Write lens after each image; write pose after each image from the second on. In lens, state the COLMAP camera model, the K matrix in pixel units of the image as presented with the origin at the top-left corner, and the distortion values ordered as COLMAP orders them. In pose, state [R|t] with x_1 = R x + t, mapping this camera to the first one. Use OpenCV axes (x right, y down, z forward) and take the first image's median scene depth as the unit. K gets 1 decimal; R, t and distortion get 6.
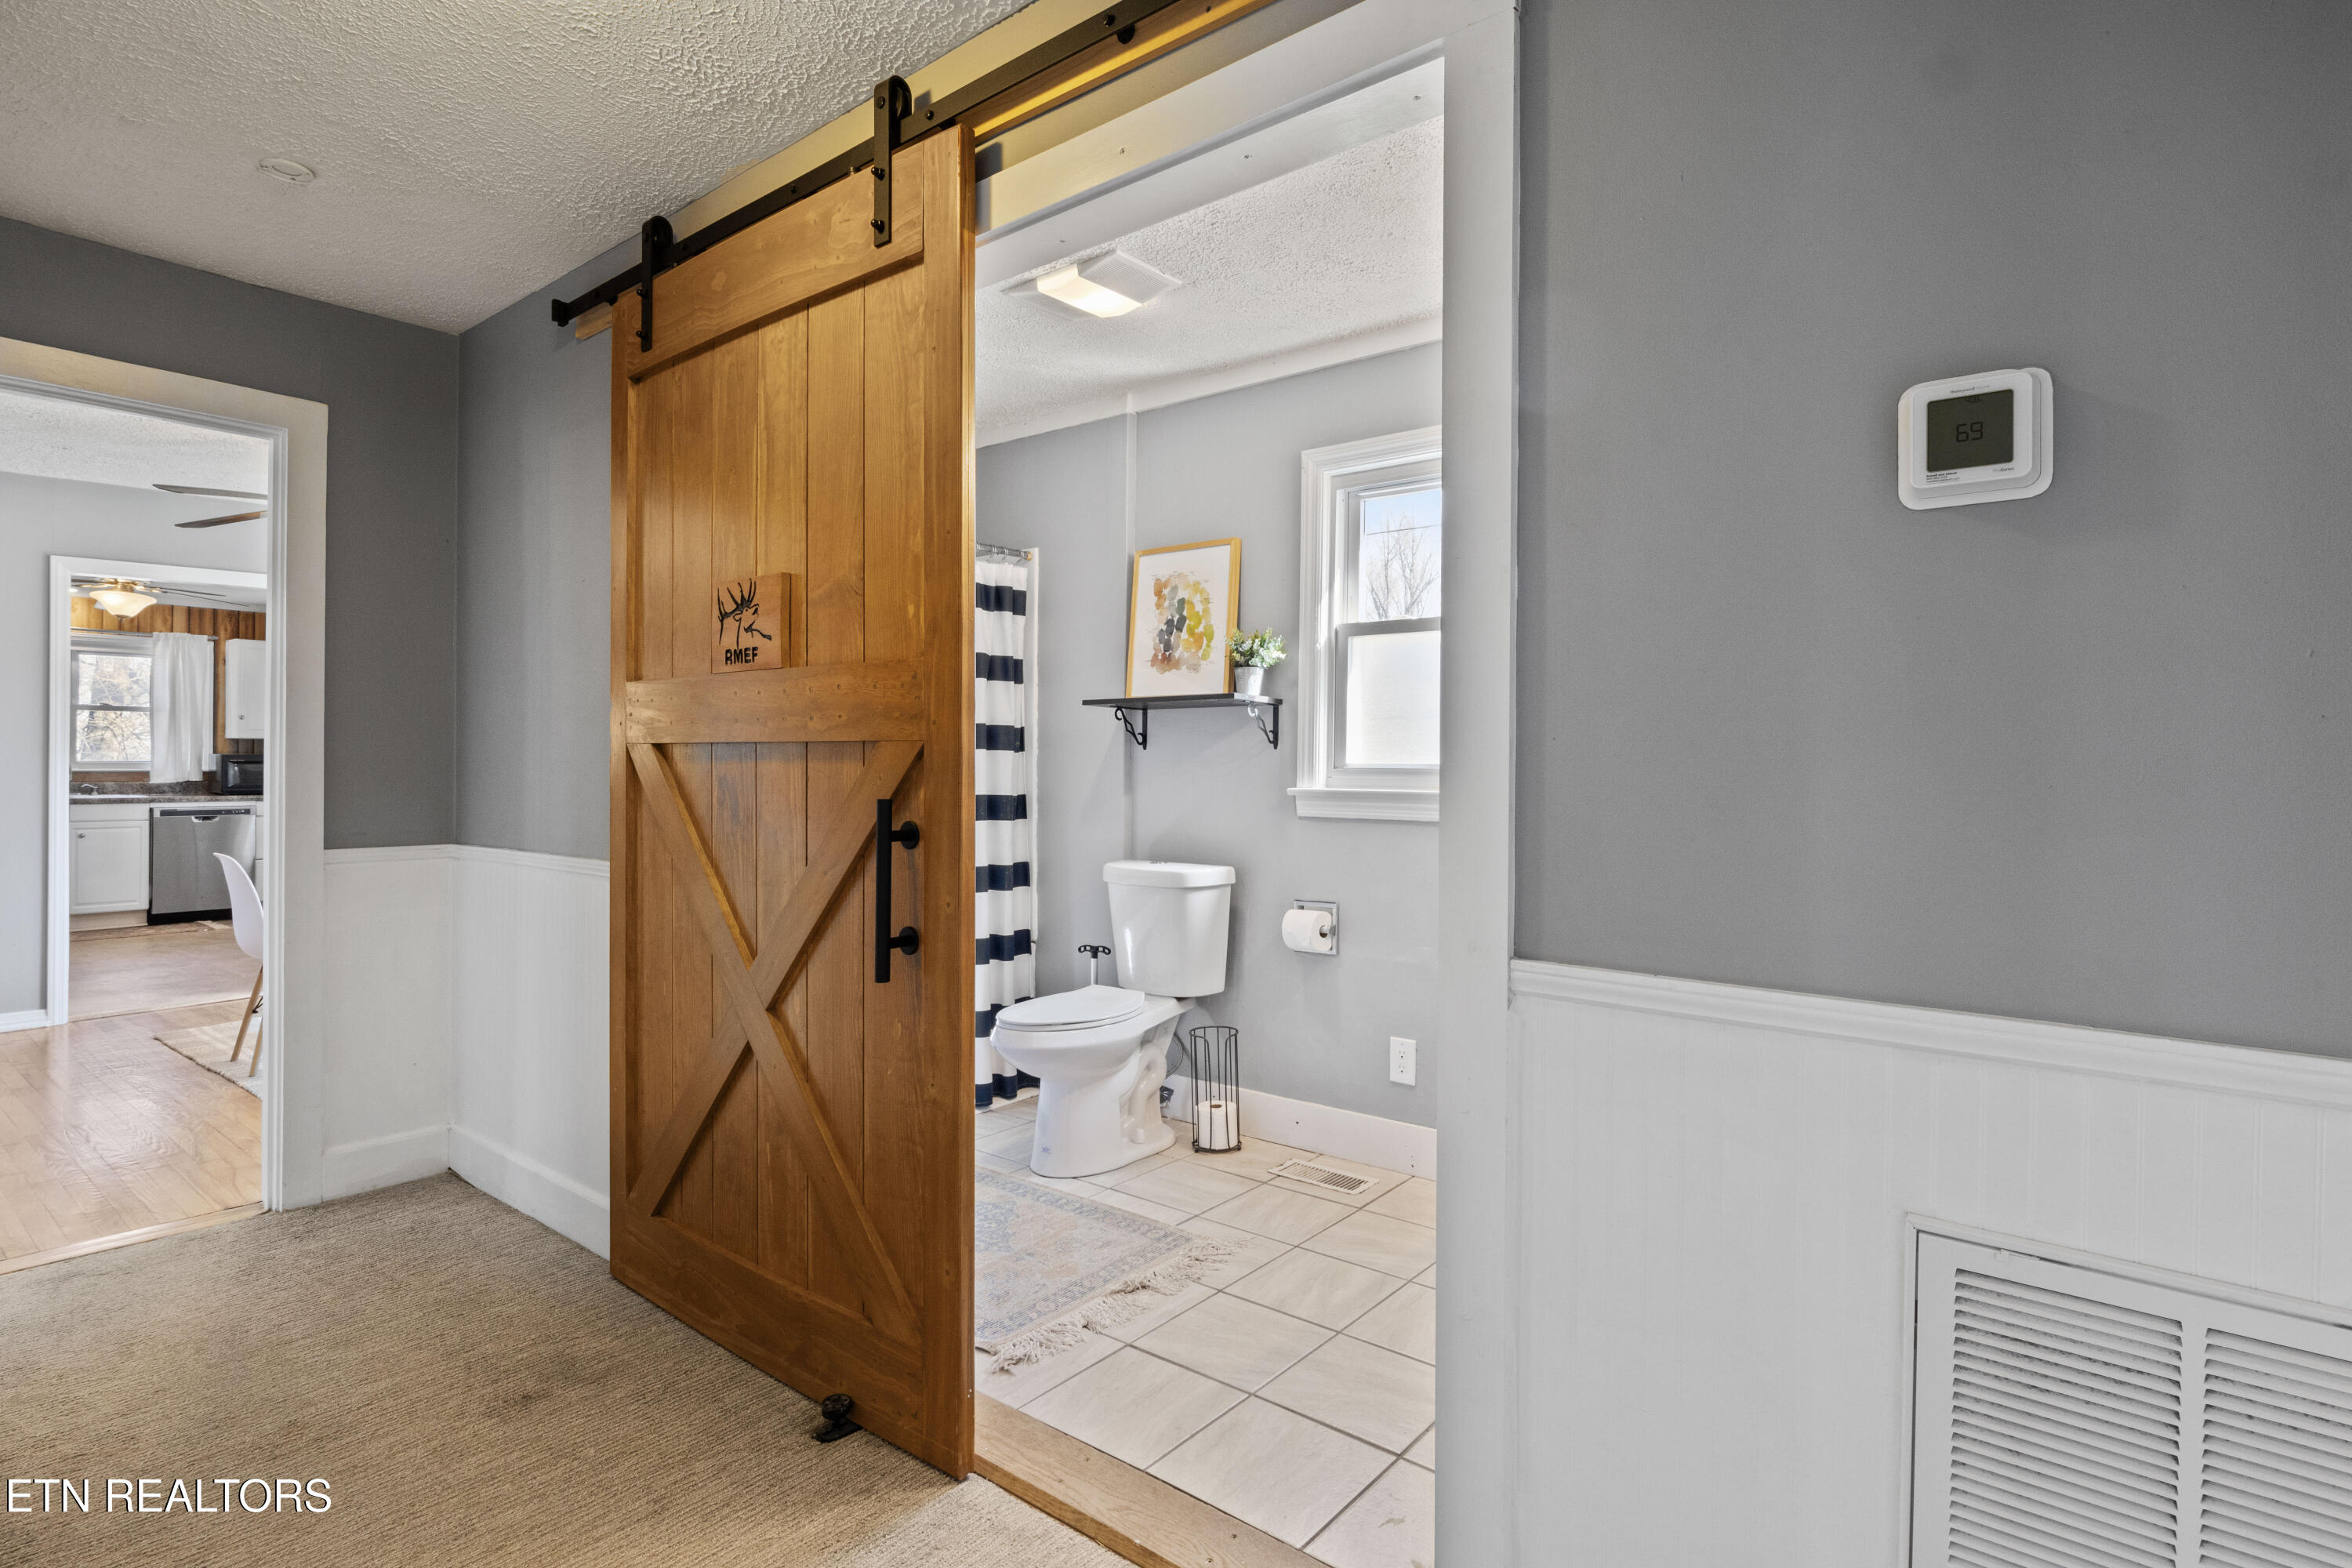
lens RADIAL K [[1184.5, 0, 1195.2], [0, 1184.5, 767.6], [0, 0, 1]] dist [-0.011064, -0.000292]
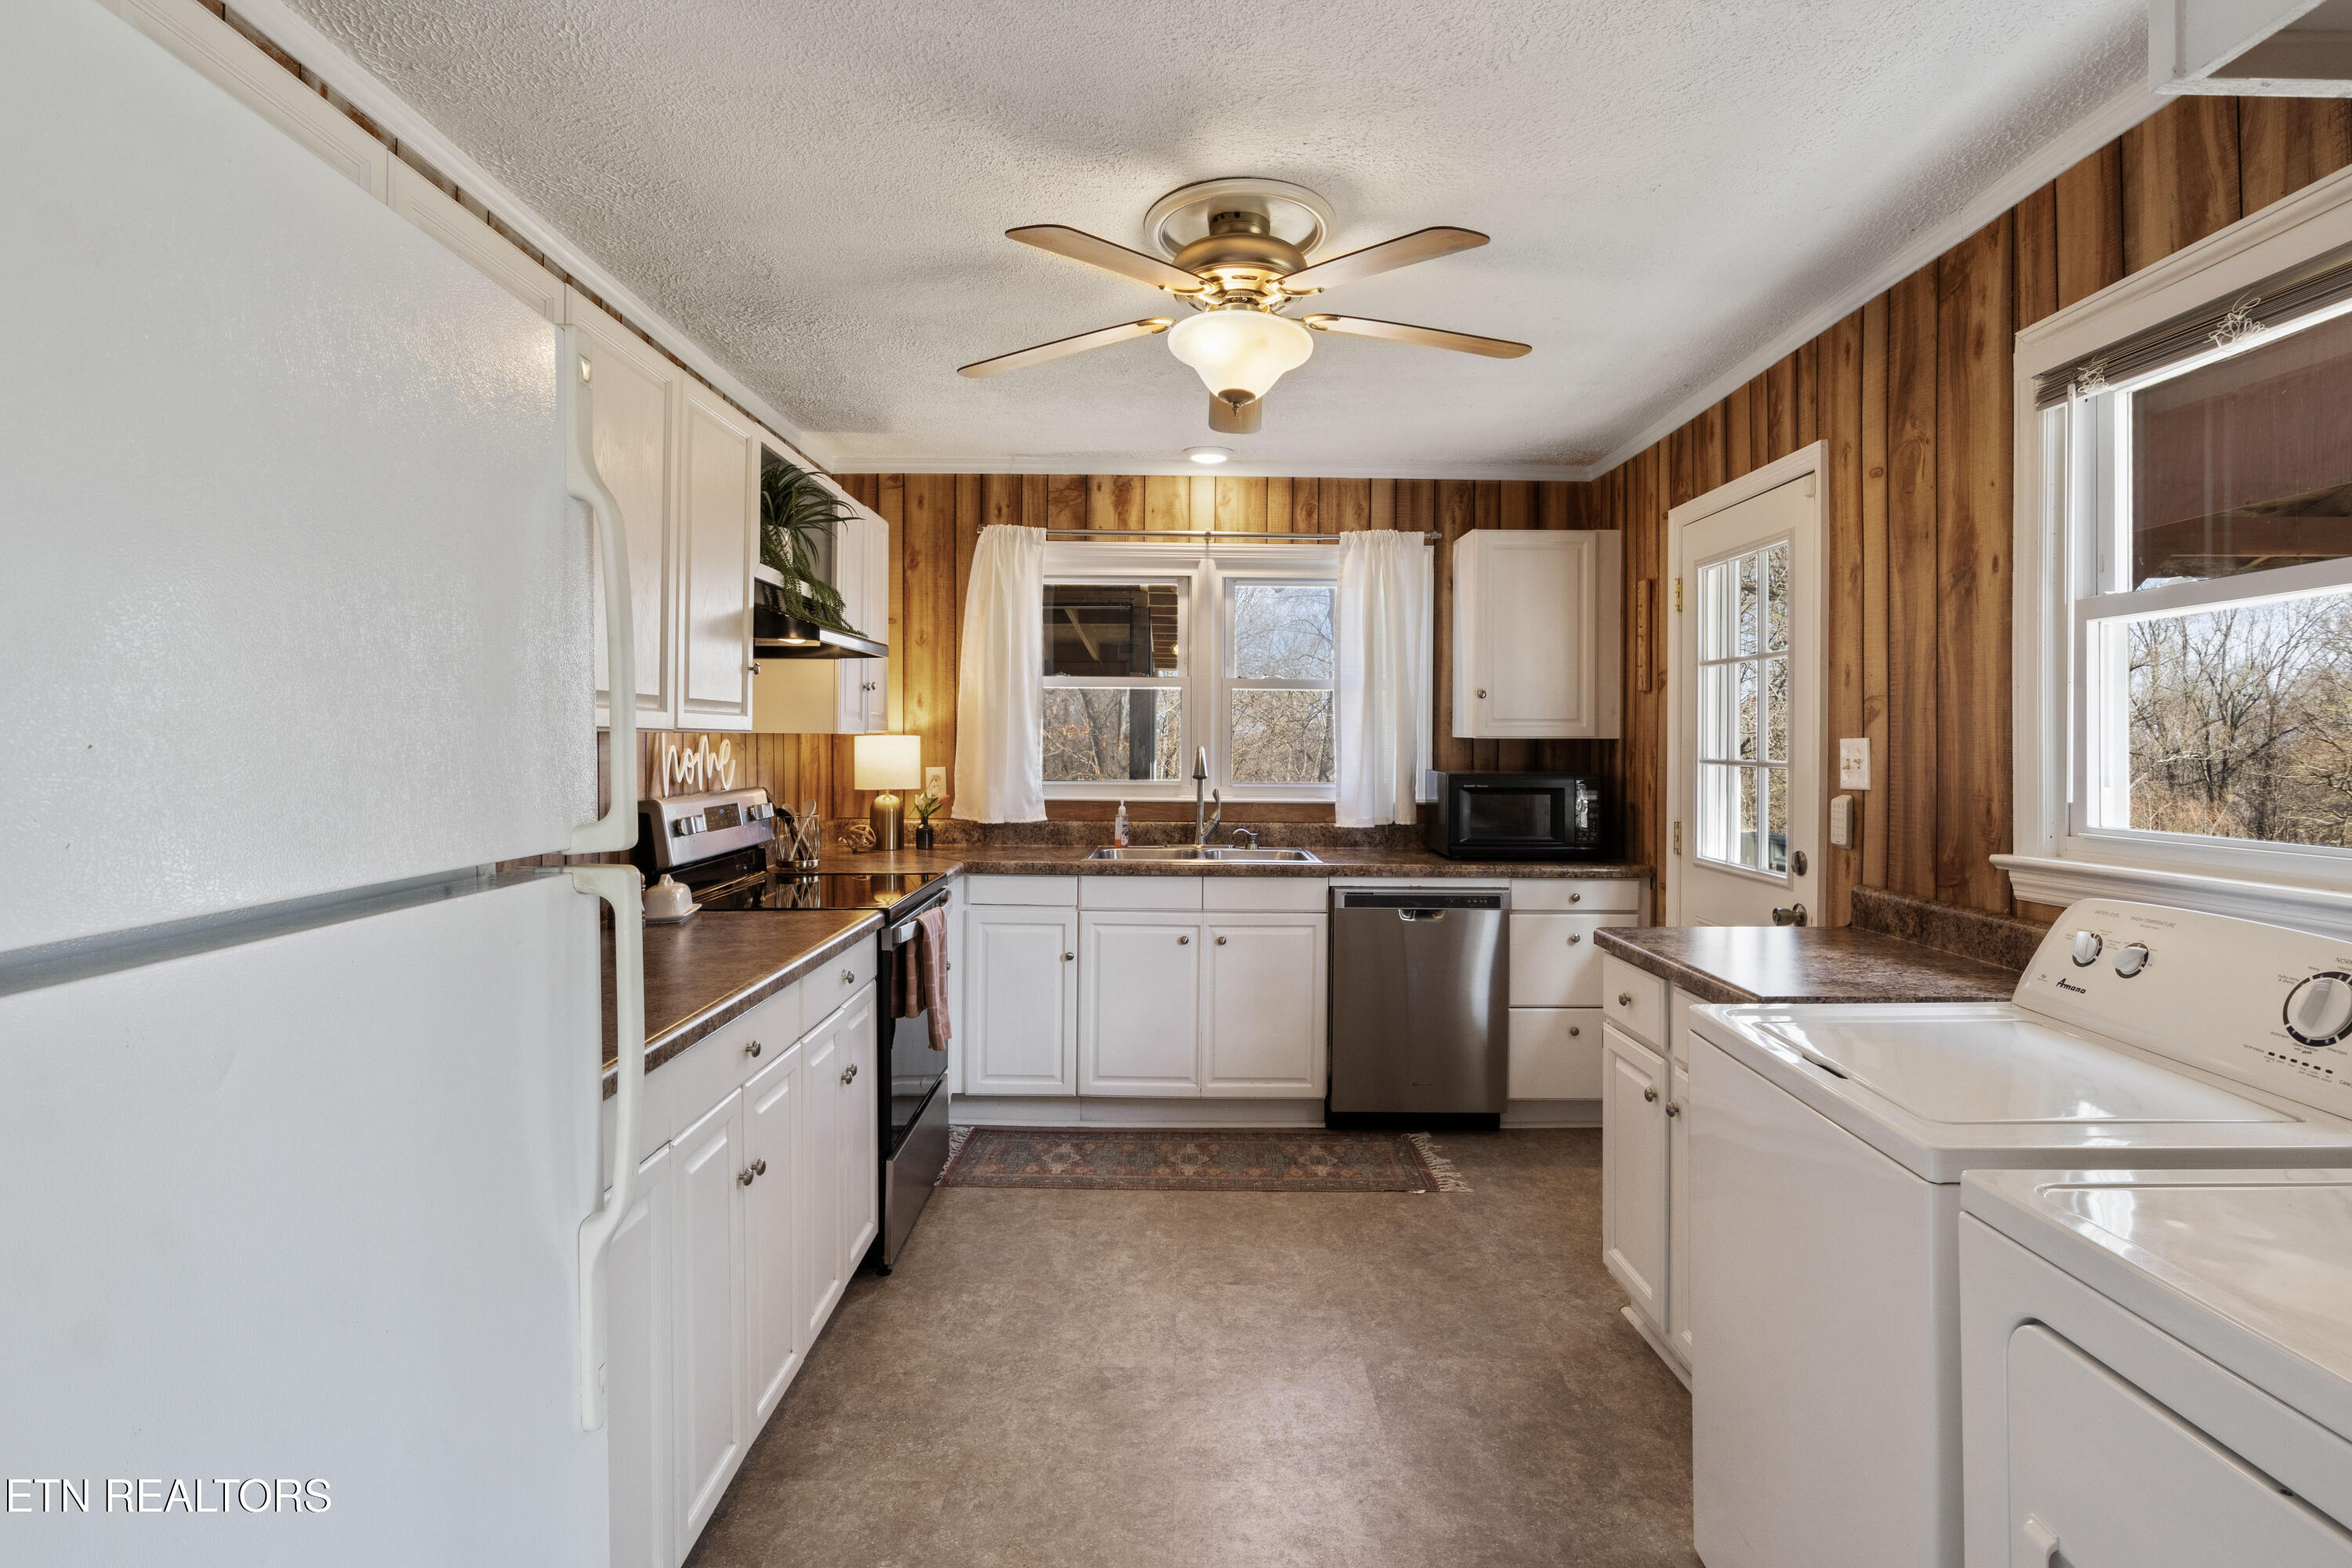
lens RADIAL K [[1184.5, 0, 1181.1], [0, 1184.5, 743.7], [0, 0, 1]] dist [-0.011064, -0.000292]
pose [[0.626610, -0.006699, -0.779304, -0.524347], [-0.003349, 0.999931, -0.011288, -0.017125], [0.779326, 0.009683, 0.626544, 0.617378]]
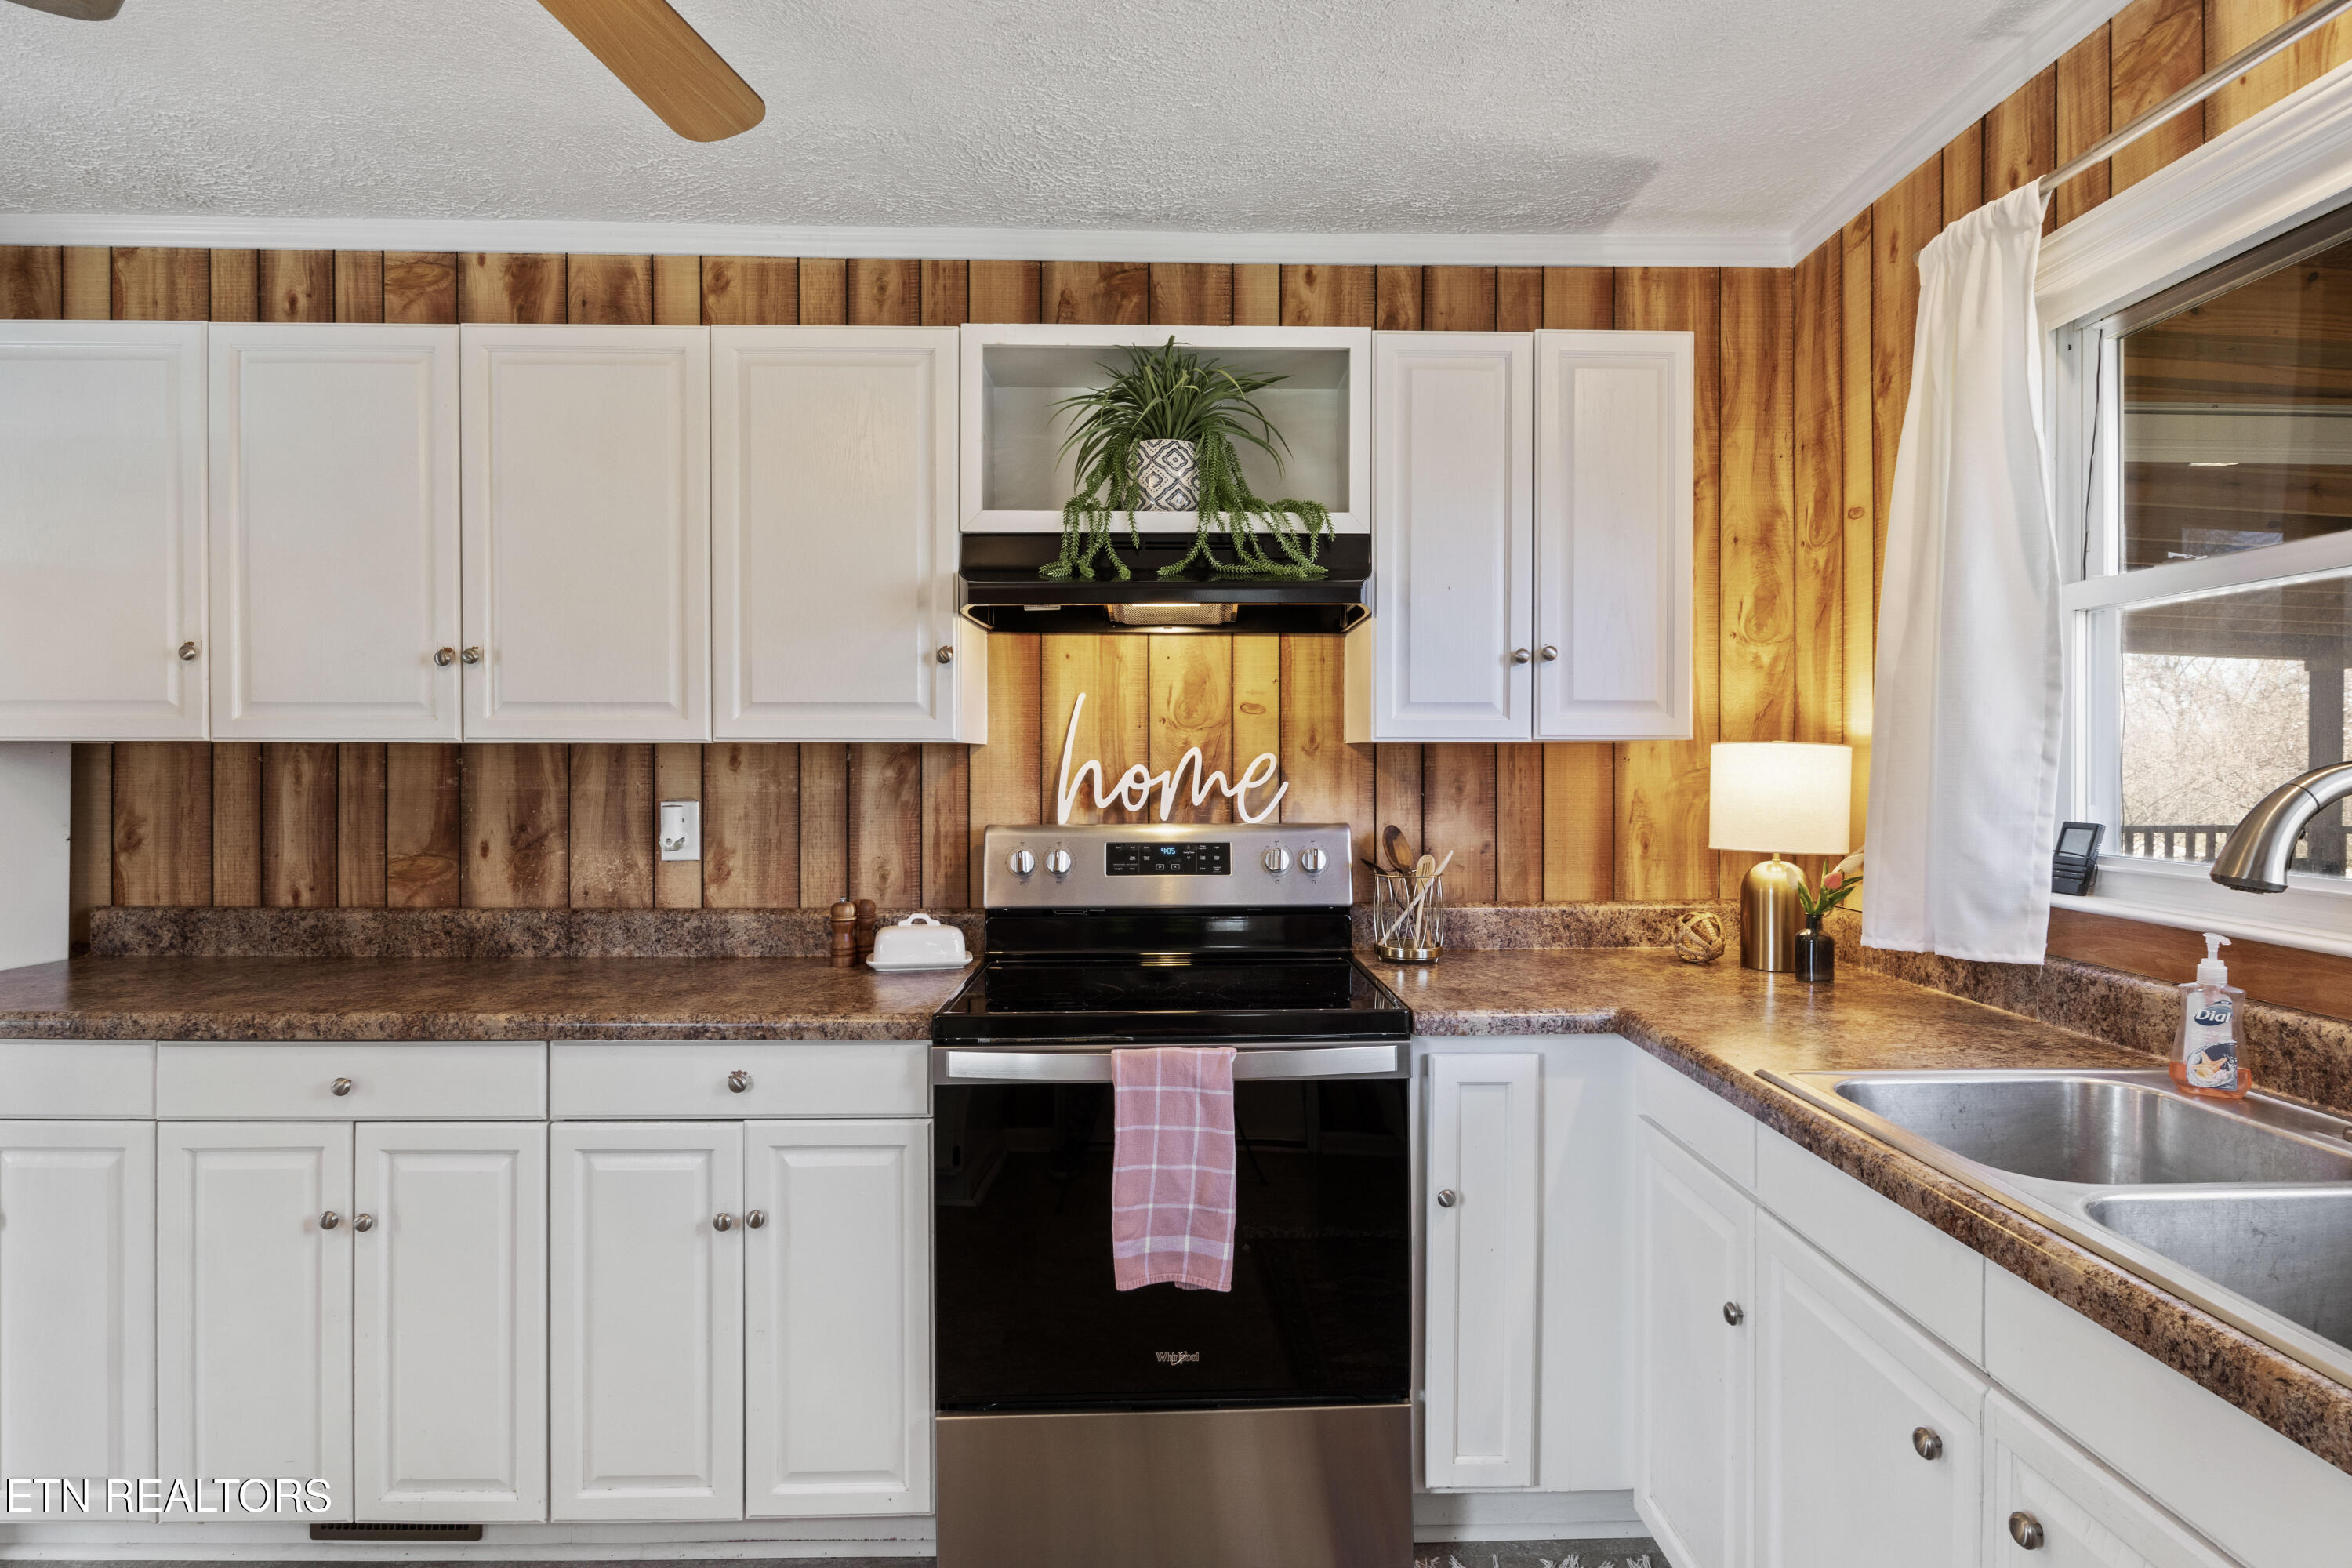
lens RADIAL K [[1182.7, 0, 1171.6], [0, 1182.7, 770.0], [0, 0, 1]] dist [0.009810, -0.003174]
pose [[-0.774754, -0.006574, -0.632229, -0.733810], [-0.011619, 0.999925, 0.003841, -0.020078], [0.632156, 0.010321, -0.774772, 0.955206]]
